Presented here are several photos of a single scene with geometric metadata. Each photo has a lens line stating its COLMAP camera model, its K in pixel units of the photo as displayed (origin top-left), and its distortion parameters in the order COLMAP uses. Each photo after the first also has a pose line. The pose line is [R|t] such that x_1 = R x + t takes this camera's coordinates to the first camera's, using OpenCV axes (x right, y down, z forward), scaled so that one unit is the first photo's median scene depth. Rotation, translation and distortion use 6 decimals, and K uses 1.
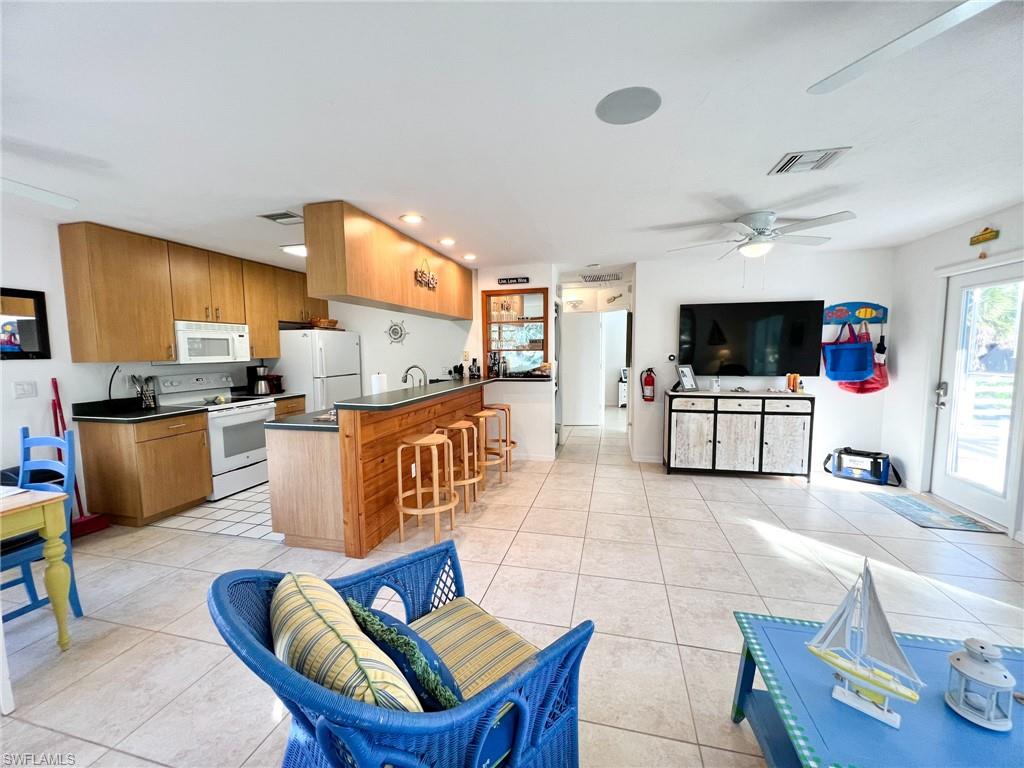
lens RADIAL K [[405.0, 0, 511.9], [0, 405.0, 384.0], [0, 0, 1]] dist [-0.010171, 0.001475]
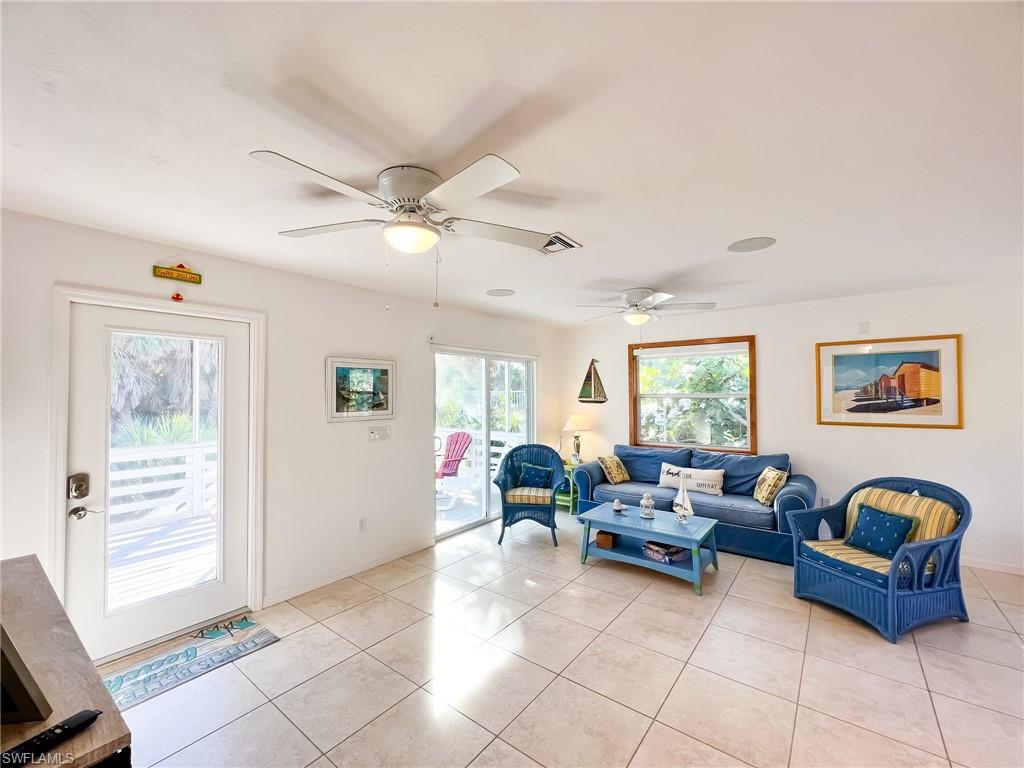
lens RADIAL K [[428.7, 0, 496.5], [0, 428.7, 386.7], [0, 0, 1]] dist [-0.004094, -0.000012]
pose [[-0.911905, 0.022661, 0.409775, 0.194450], [0.051467, 0.996906, 0.059403, -0.117995], [-0.407161, 0.075260, -0.910250, 1.094770]]
